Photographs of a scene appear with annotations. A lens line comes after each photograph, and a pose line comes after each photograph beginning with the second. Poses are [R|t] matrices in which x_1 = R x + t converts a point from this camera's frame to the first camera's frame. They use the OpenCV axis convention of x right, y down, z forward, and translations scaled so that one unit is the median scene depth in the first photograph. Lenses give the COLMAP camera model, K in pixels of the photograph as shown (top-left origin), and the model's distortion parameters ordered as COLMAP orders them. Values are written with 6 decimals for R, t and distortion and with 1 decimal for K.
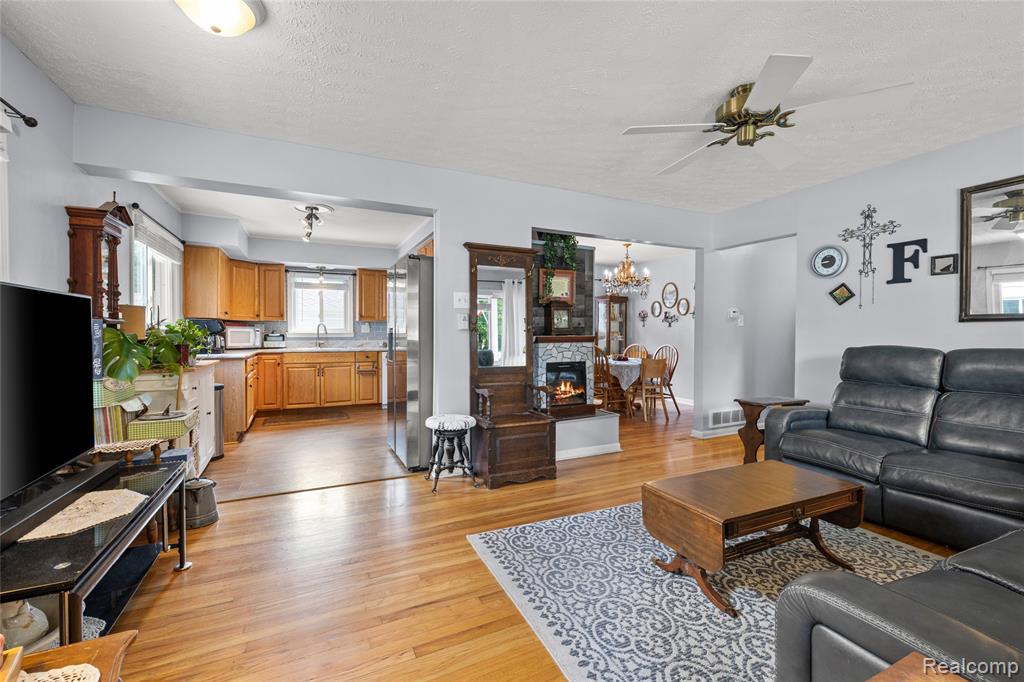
lens RADIAL K [[436.9, 0, 503.4], [0, 436.9, 340.4], [0, 0, 1]] dist [0.001564, 0.000470]
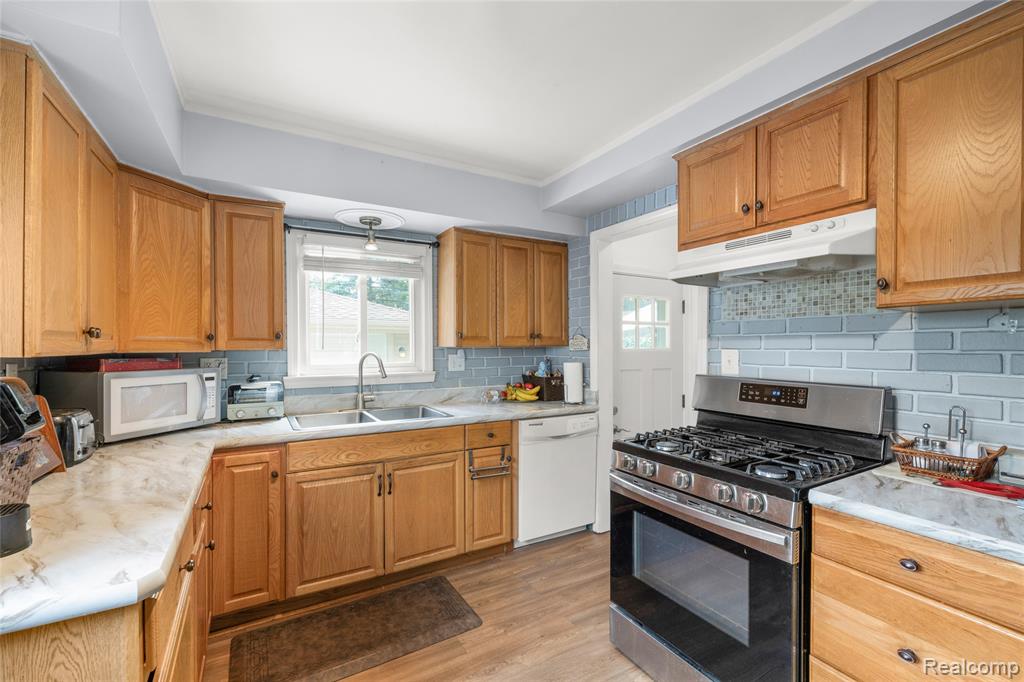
lens RADIAL K [[436.9, 0, 508.9], [0, 436.9, 350.6], [0, 0, 1]] dist [0.001564, 0.000470]
pose [[0.996434, -0.006769, 0.084108, -0.321285], [0.007131, 0.999967, -0.004006, -0.039604], [-0.084078, 0.004592, 0.996449, 0.573943]]
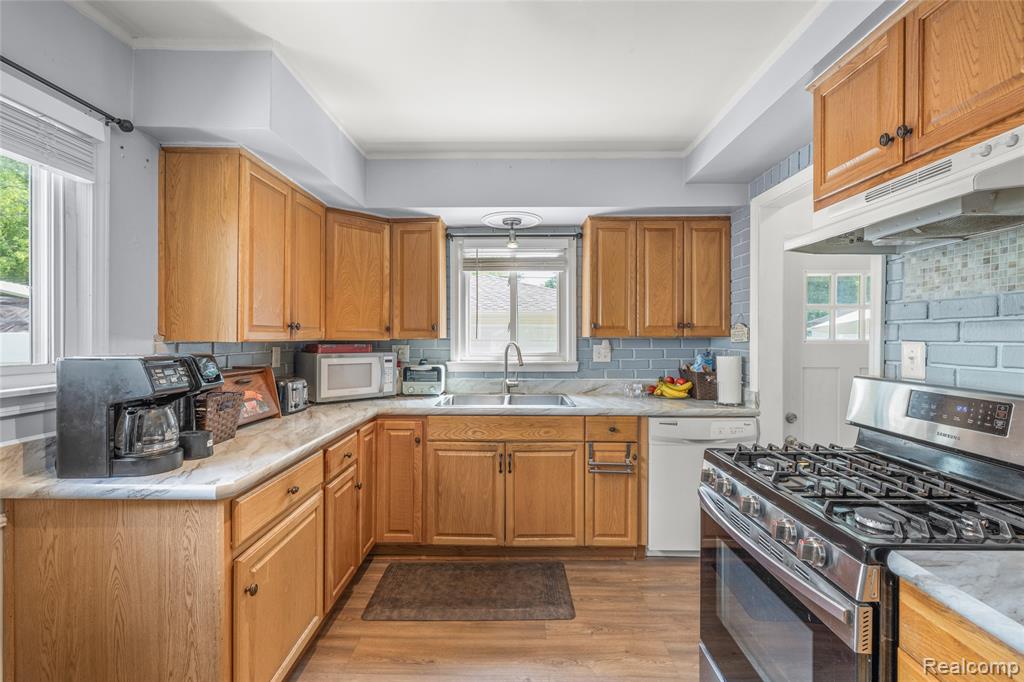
lens RADIAL K [[436.9, 0, 503.7], [0, 436.9, 340.1], [0, 0, 1]] dist [0.001564, 0.000470]
pose [[0.898026, 0.000719, -0.439943, -0.223495], [-0.004532, 0.999961, -0.007616, -0.038811], [0.439920, 0.008834, 0.897994, 0.588011]]
